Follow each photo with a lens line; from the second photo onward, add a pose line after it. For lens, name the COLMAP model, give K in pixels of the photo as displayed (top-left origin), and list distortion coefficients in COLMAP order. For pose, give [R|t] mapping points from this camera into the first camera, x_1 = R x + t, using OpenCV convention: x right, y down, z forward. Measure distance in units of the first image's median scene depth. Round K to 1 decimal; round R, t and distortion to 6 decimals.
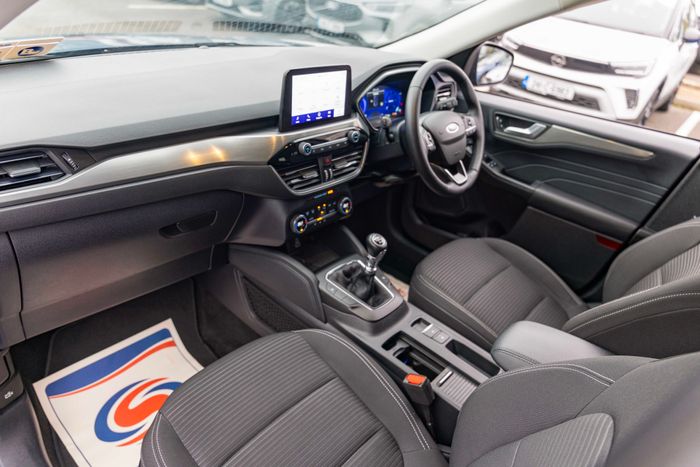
lens RADIAL K [[479.6, 0, 356.3], [0, 479.6, 227.1], [0, 0, 1]] dist [-0.001968, -0.002262]
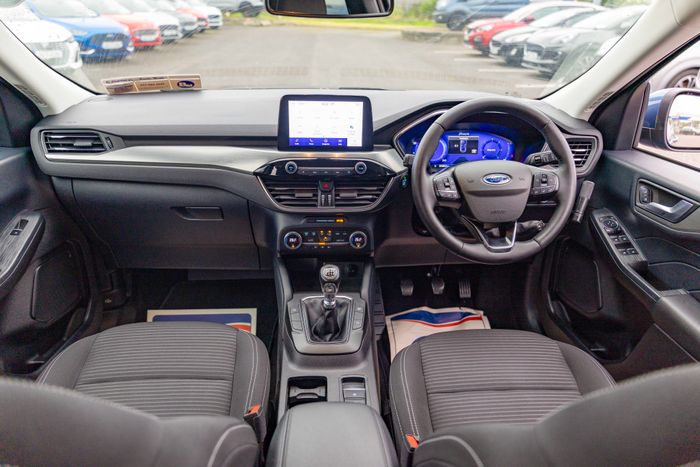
lens RADIAL K [[479.6, 0, 356.3], [0, 479.6, 227.1], [0, 0, 1]] dist [-0.001968, -0.002262]
pose [[0.691767, 0.184431, -0.698172, 0.695927], [-0.291086, 0.956024, -0.035870, -0.036863], [0.660854, 0.228041, 0.715031, 0.329321]]
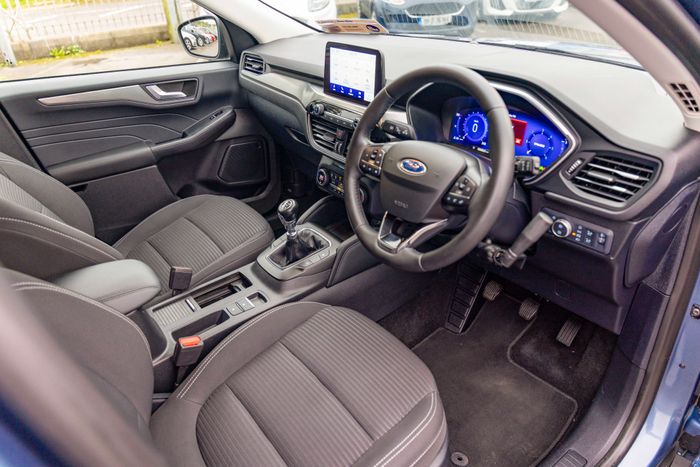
lens RADIAL K [[481.9, 0, 350.0], [0, 481.9, 233.5], [0, 0, 1]] dist [0.002465, 0.002939]
pose [[-0.211288, 0.374386, -0.902880, 0.963312], [-0.469071, 0.771572, 0.429708, -0.430065], [0.857513, 0.514307, 0.012590, 1.097937]]
